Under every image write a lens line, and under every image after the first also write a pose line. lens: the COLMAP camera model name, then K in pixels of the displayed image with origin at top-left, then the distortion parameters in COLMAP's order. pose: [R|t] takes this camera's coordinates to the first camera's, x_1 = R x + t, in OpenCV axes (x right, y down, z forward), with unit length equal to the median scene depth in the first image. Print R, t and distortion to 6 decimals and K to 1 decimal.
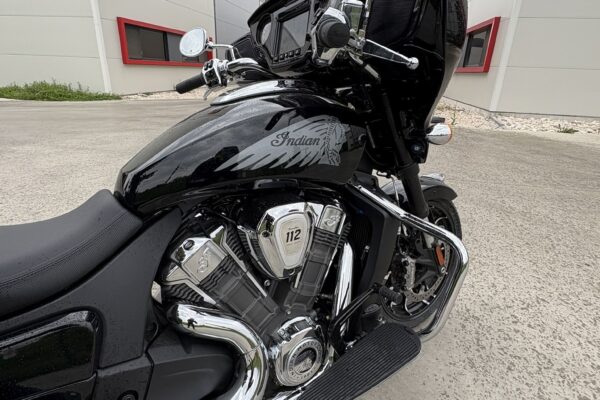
lens RADIAL K [[336.9, 0, 300.0], [0, 336.9, 200.0], [0, 0, 1]] dist [0.003179, -0.000351]
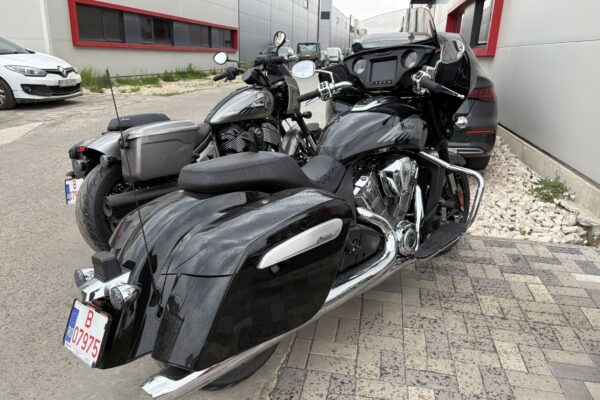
lens RADIAL K [[462.2, 0, 309.9], [0, 462.2, 198.7], [0, 0, 1]] dist [0.004012, 0.000226]
pose [[0.978782, -0.068956, 0.192952, -0.720551], [0.078621, 0.995982, -0.042884, 0.209773], [-0.189220, 0.057144, 0.980271, -1.035614]]
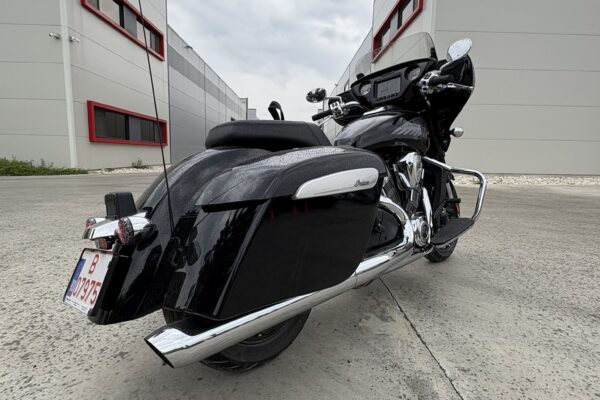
lens RADIAL K [[336.9, 0, 300.0], [0, 336.9, 200.0], [0, 0, 1]] dist [0.003179, -0.000351]
pose [[0.980664, -0.042135, 0.191108, -0.760868], [0.084620, 0.971833, -0.219956, 0.465670], [-0.176457, 0.231875, 0.956607, -0.589587]]
